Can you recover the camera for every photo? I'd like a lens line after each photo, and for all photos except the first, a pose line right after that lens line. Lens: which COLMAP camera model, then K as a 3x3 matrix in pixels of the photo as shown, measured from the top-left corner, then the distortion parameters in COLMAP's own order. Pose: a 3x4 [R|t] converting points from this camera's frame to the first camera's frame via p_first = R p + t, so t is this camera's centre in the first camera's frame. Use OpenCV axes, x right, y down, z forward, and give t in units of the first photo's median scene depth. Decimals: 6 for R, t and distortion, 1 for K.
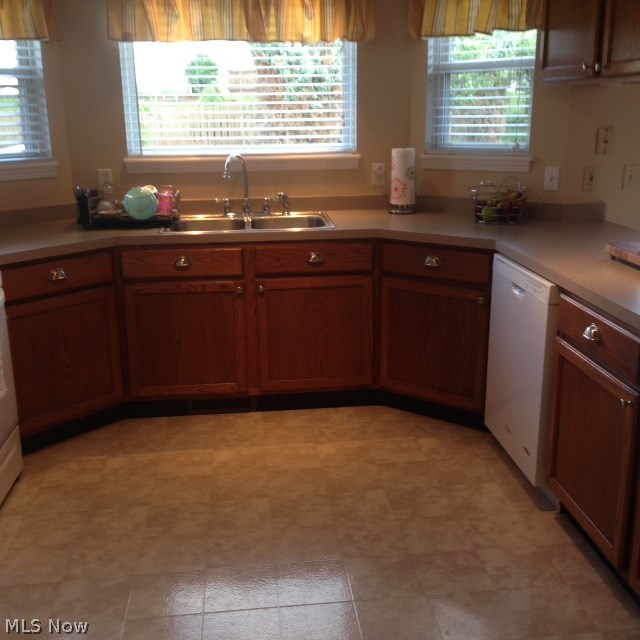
lens RADIAL K [[769.5, 0, 322.1], [0, 769.5, 318.7], [0, 0, 1]] dist [0.065536, 0.000000]
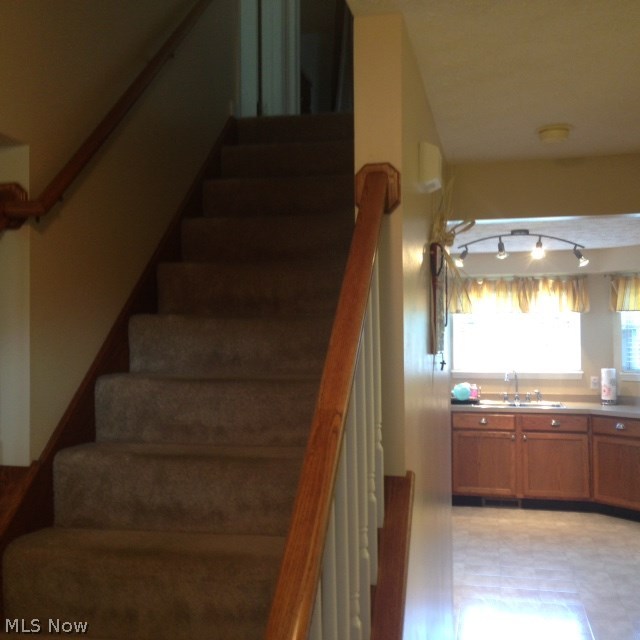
lens RADIAL K [[769.5, 0, 324.0], [0, 769.5, 302.2], [0, 0, 1]] dist [0.065536, 0.000000]
pose [[0.947614, -0.004463, -0.319387, 0.060118], [-0.095826, 0.949874, -0.297584, 0.247965], [0.304706, 0.312601, 0.899686, -0.928497]]
